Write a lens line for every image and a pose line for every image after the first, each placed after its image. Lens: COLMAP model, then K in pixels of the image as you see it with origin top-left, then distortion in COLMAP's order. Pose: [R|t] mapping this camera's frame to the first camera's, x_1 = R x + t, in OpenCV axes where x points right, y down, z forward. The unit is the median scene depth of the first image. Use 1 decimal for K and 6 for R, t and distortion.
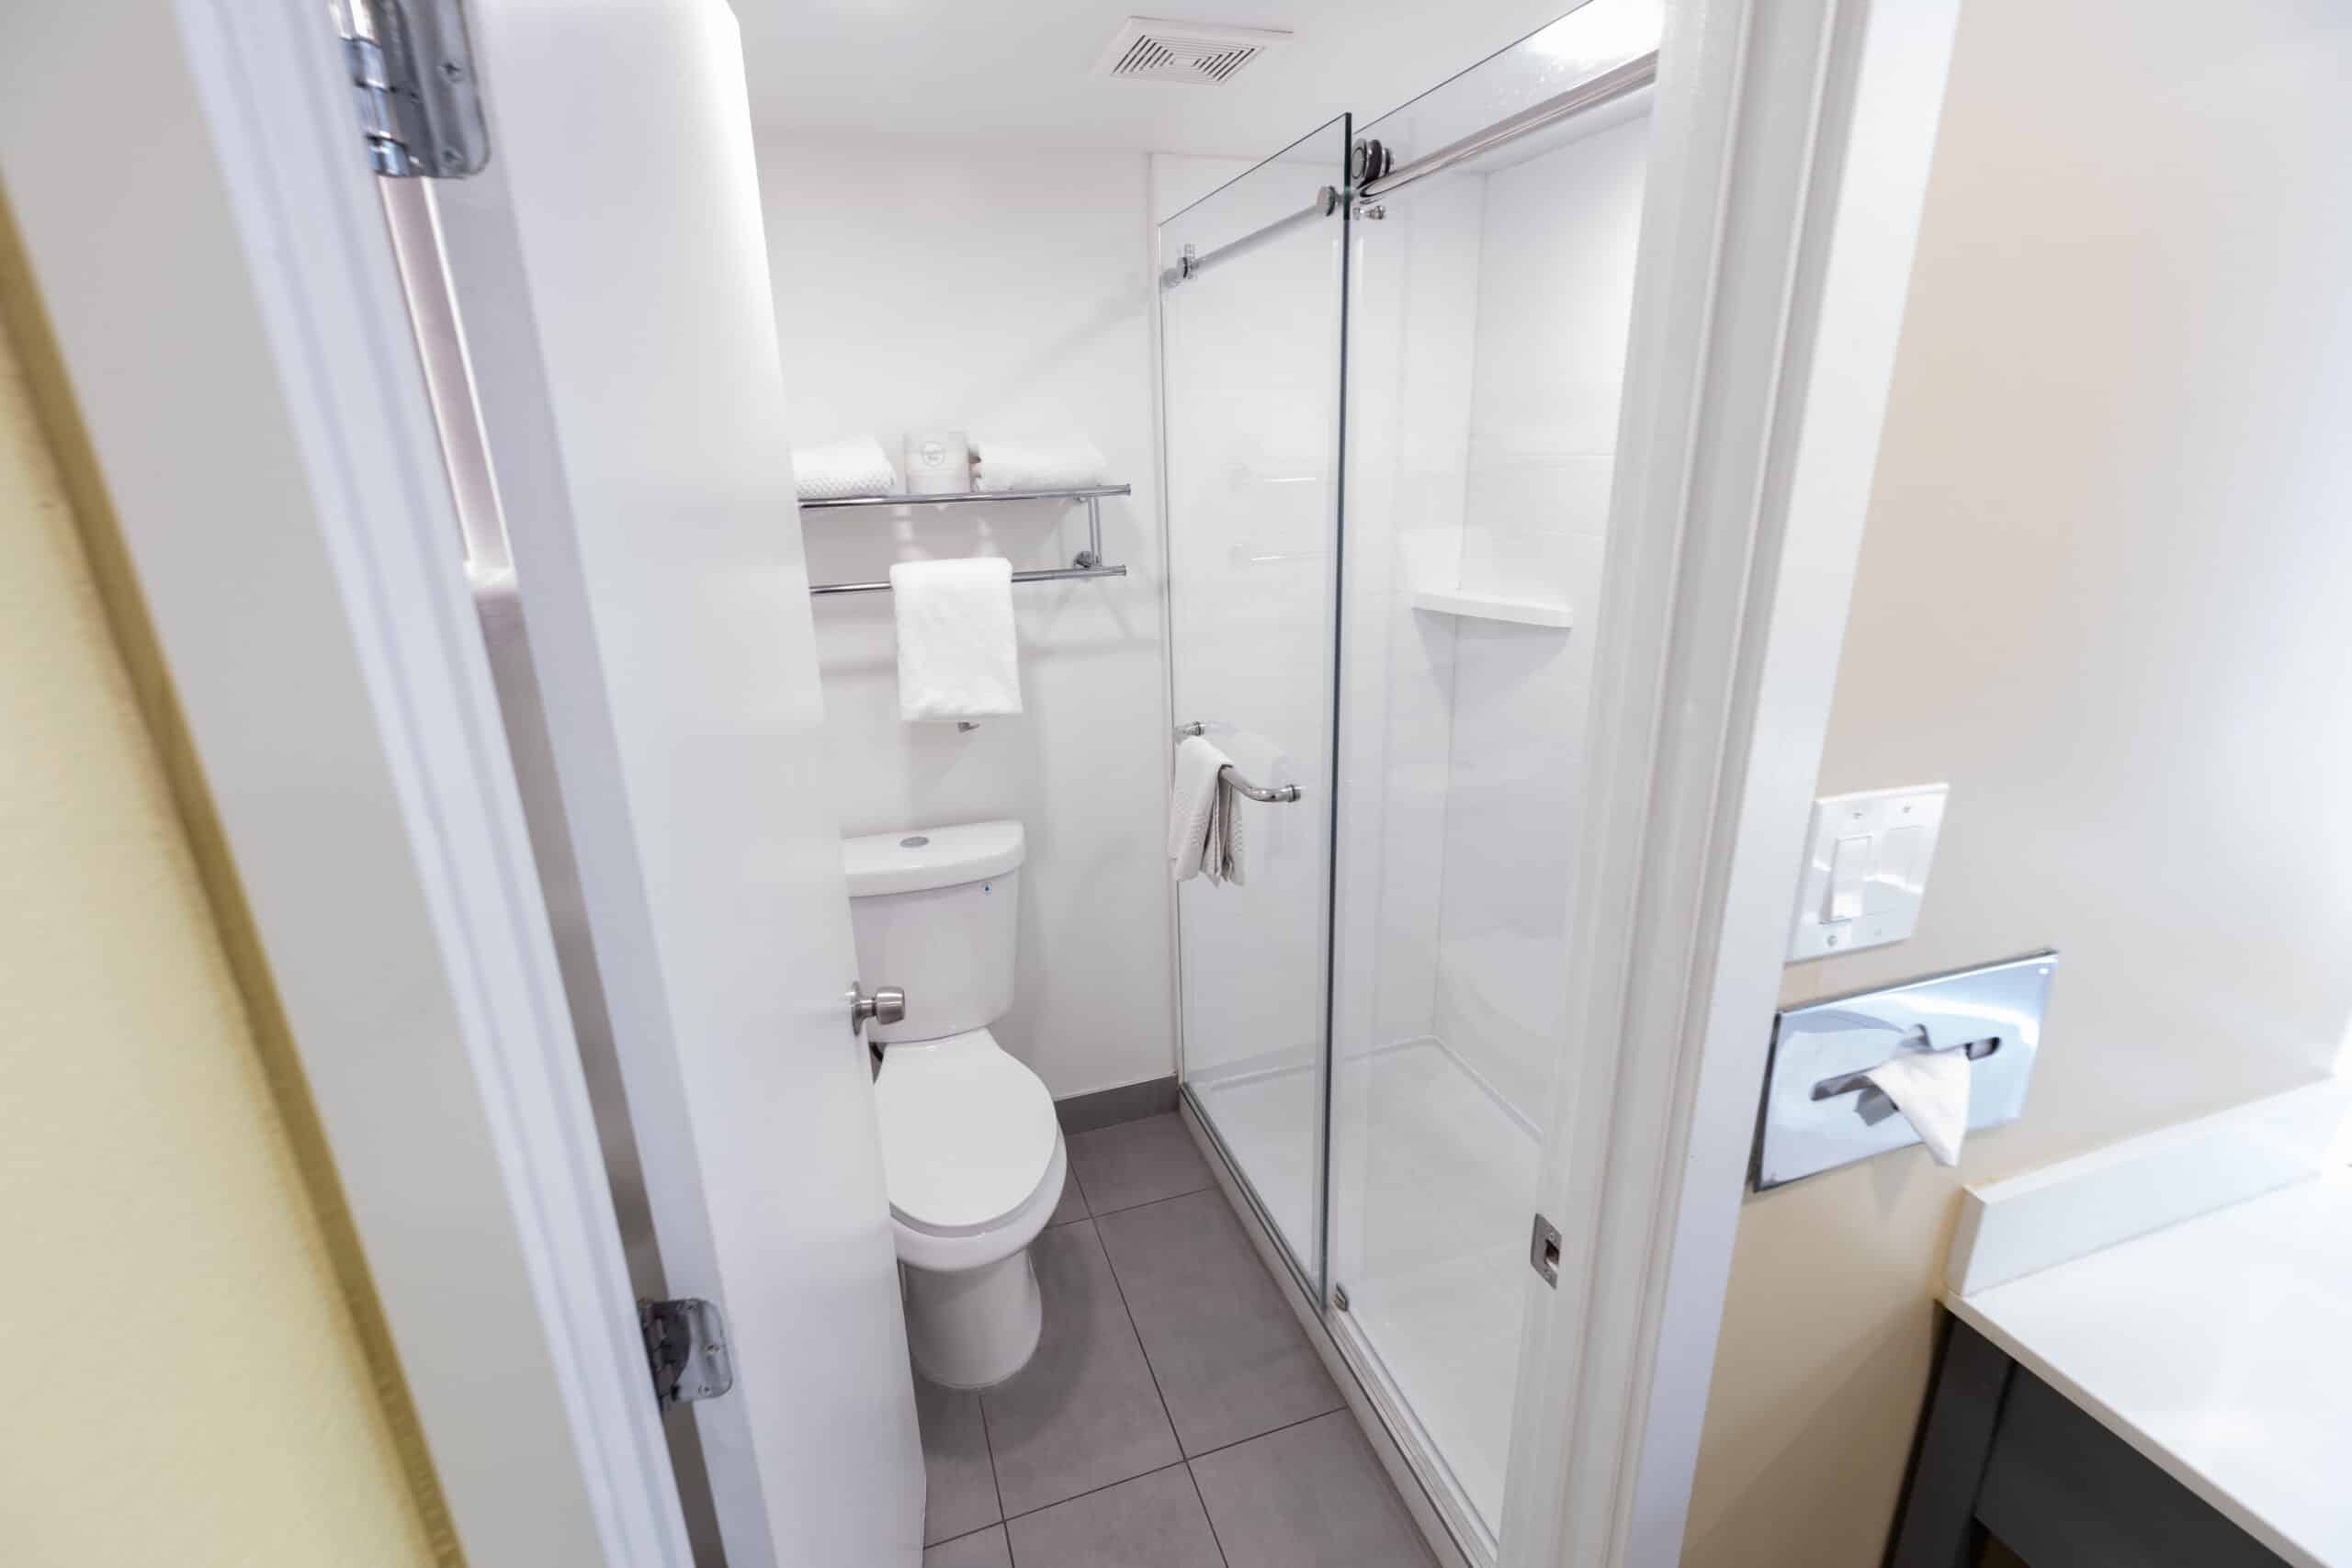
lens RADIAL K [[1056.4, 0, 1171.5], [0, 1056.4, 791.4], [0, 0, 1]] dist [-0.003095, -0.000112]
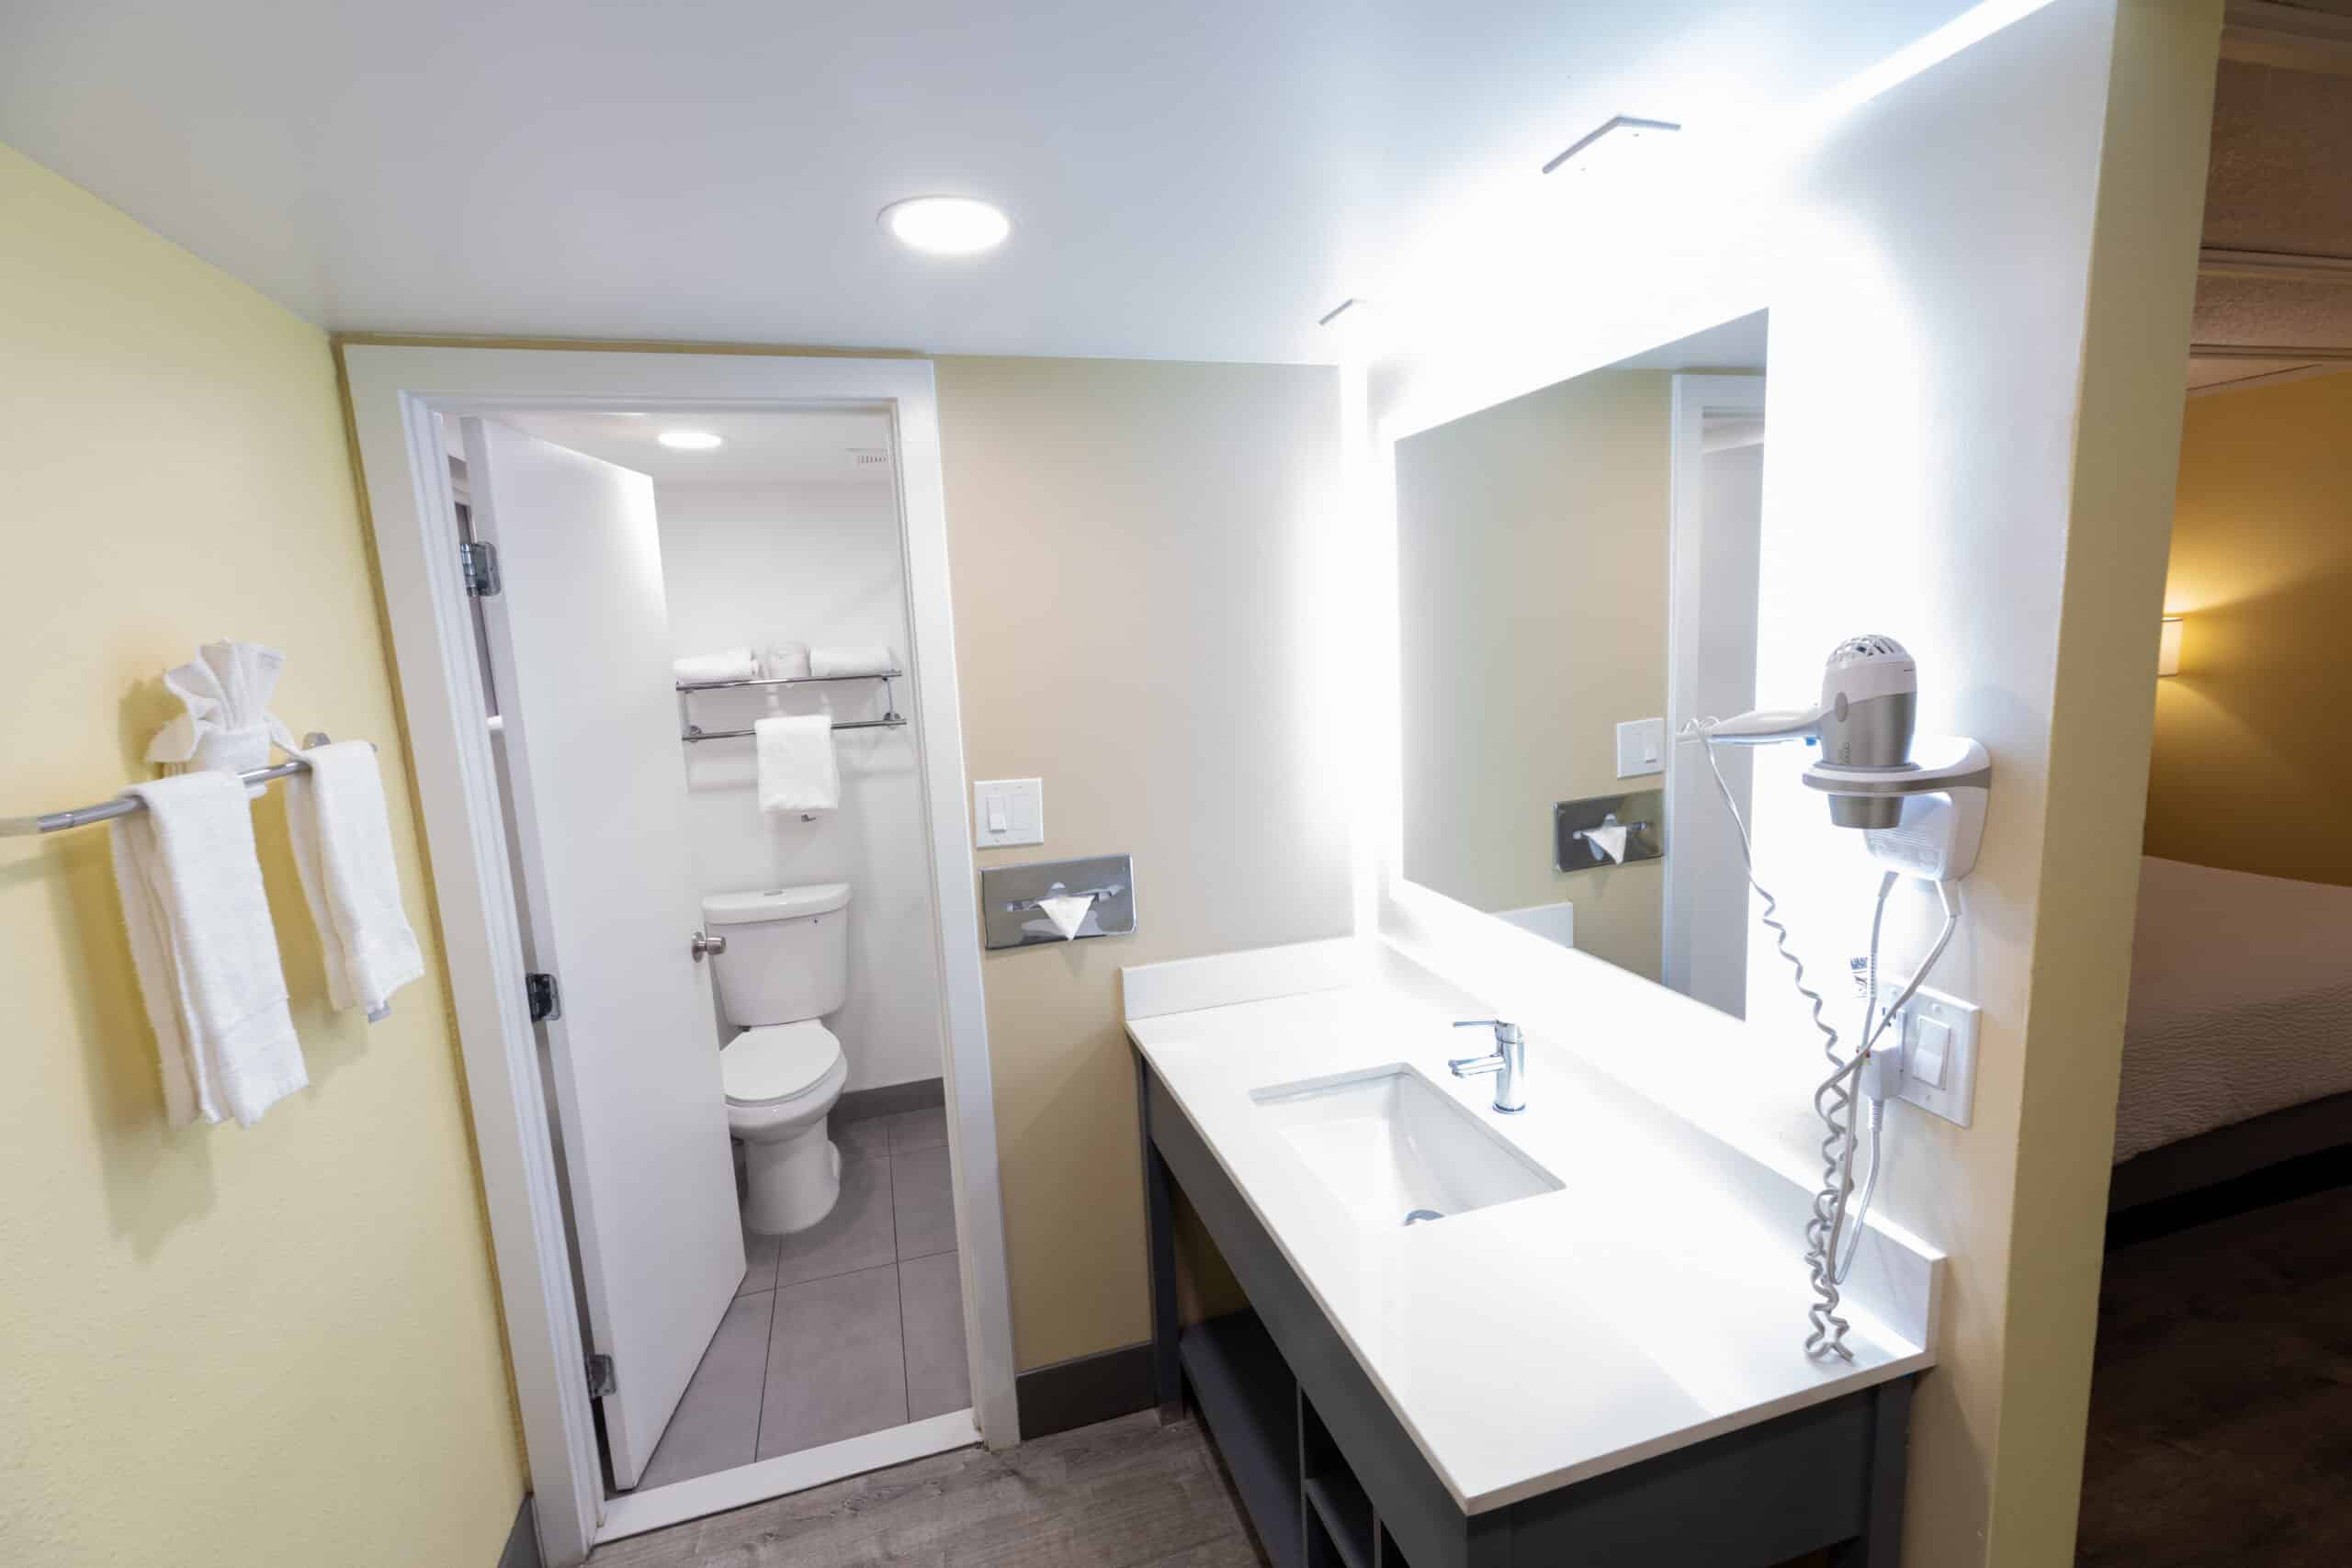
lens RADIAL K [[1035.8, 0, 1174.5], [0, 1035.8, 789.3], [0, 0, 1]] dist [0.000923, -0.000002]
pose [[0.999536, -0.017466, -0.024967, 0.425032], [0.013269, 0.987134, -0.159345, 0.160533], [0.027429, 0.158940, 0.986907, -0.571052]]
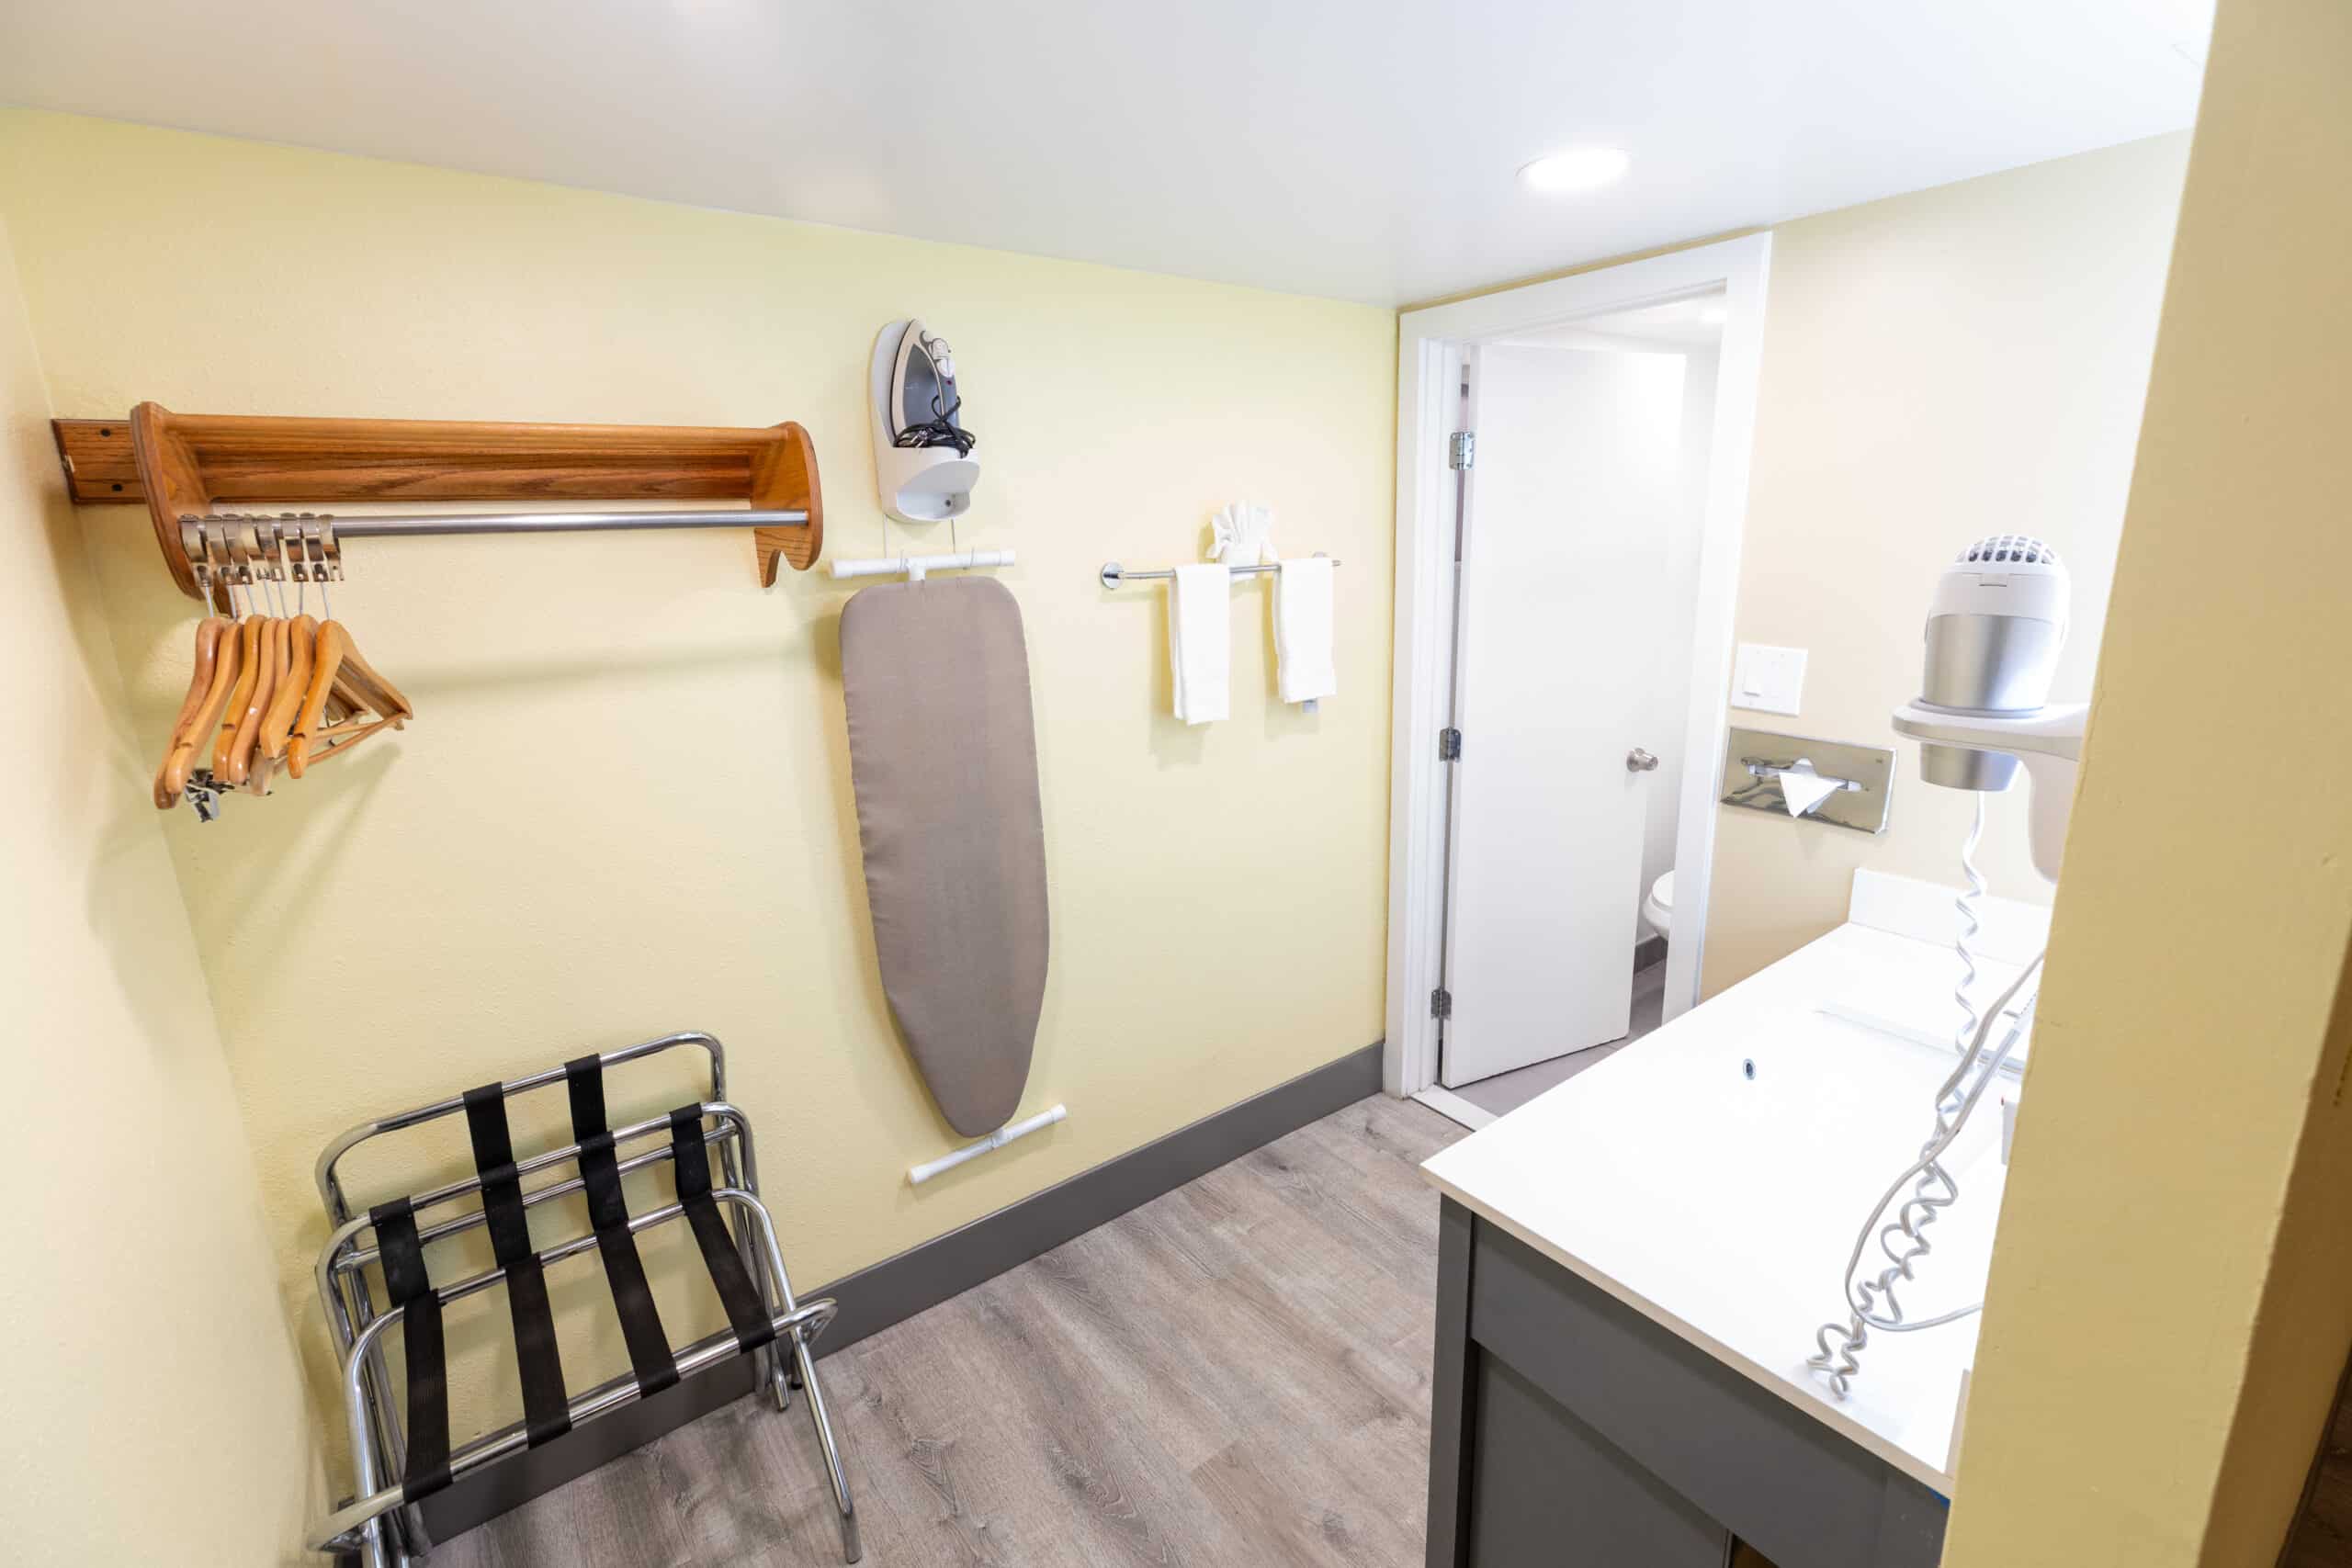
lens RADIAL K [[1056.4, 0, 1171.5], [0, 1056.4, 791.4], [0, 0, 1]] dist [-0.003095, -0.000112]
pose [[0.308196, 0.247963, -0.918439, 1.020819], [-0.279814, 0.946355, 0.161604, 0.124923], [0.909241, 0.207186, 0.361046, -0.481221]]
